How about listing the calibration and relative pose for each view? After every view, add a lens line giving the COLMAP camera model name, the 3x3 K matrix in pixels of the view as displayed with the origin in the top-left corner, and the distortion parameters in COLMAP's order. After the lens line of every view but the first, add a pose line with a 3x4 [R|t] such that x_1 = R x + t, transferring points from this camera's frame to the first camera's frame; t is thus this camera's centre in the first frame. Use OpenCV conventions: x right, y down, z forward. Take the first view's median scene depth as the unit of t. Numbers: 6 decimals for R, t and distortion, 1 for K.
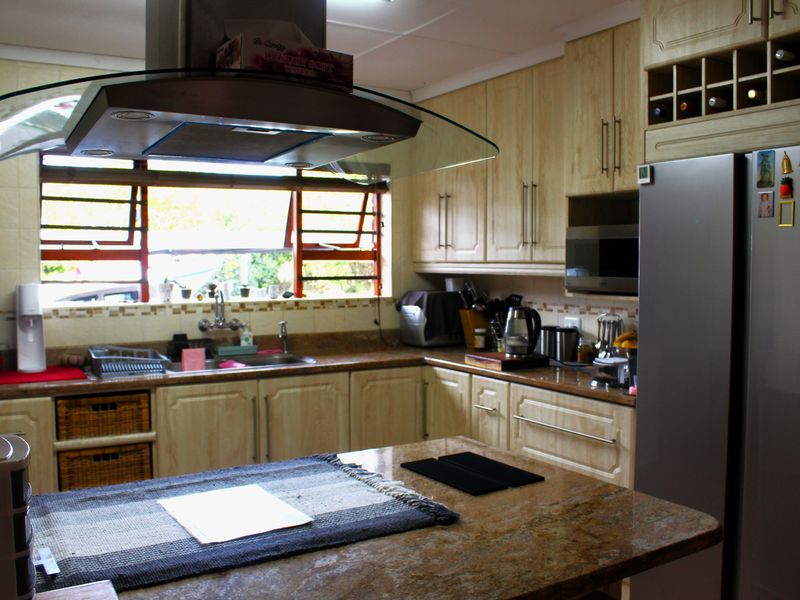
lens RADIAL K [[741.4, 0, 396.0], [0, 741.4, 301.4], [0, 0, 1]] dist [-0.155778, 0.109843]
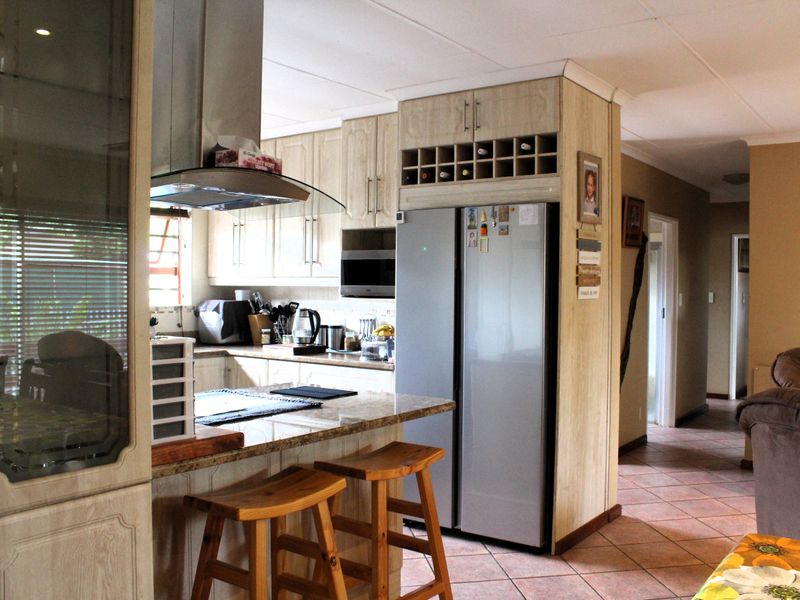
lens RADIAL K [[741.4, 0, 396.0], [0, 741.4, 301.4], [0, 0, 1]] dist [-0.155778, 0.109843]
pose [[0.932519, 0.005180, 0.361083, -0.176023], [0.007263, 0.999426, -0.033095, 0.042389], [-0.361048, 0.033484, 0.931946, -0.347981]]
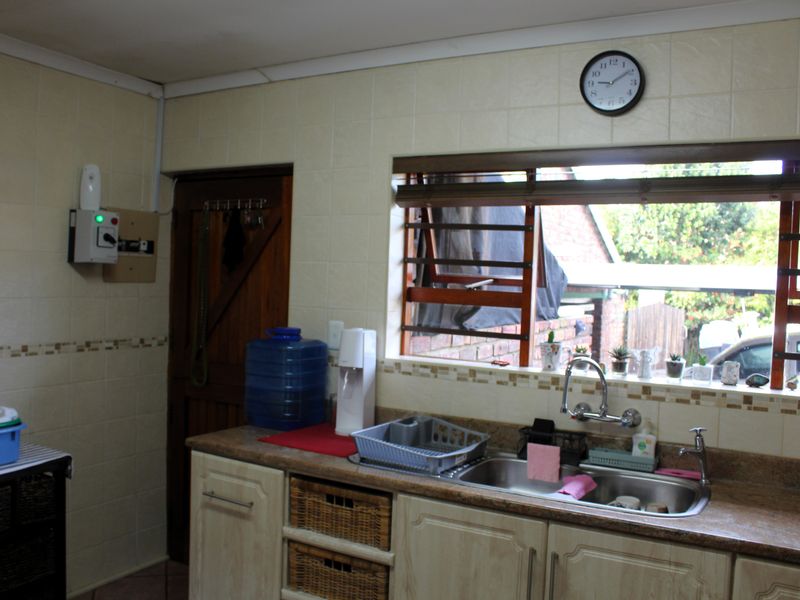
lens RADIAL K [[741.4, 0, 396.0], [0, 741.4, 301.4], [0, 0, 1]] dist [-0.155778, 0.109843]
pose [[0.488670, 0.044546, -0.871331, 0.260665], [-0.084345, 0.996430, 0.003639, -0.063354], [0.868382, 0.071714, 0.490683, 0.613845]]
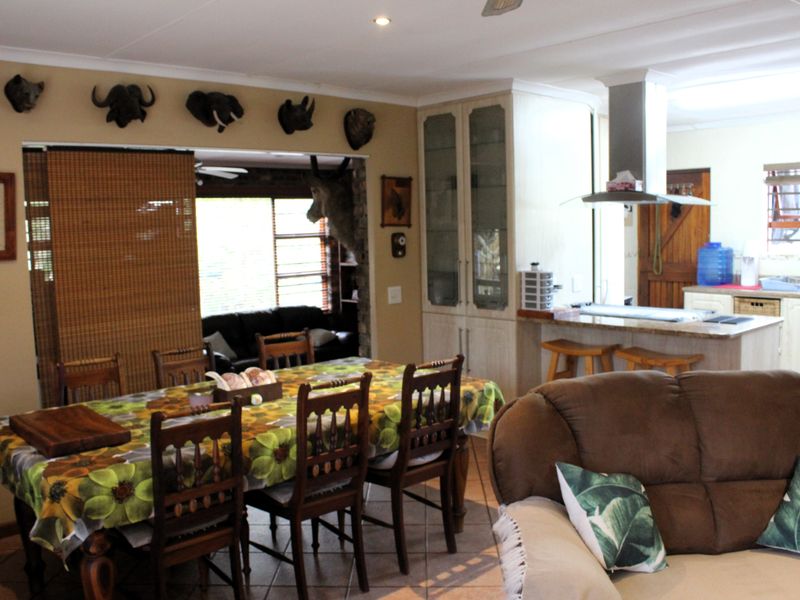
lens RADIAL K [[741.4, 0, 396.0], [0, 741.4, 301.4], [0, 0, 1]] dist [-0.155778, 0.109843]
pose [[0.199393, 0.097027, -0.975104, 1.207106], [-0.027548, 0.995248, 0.093399, -0.016154], [0.979532, 0.008239, 0.201118, -0.327302]]
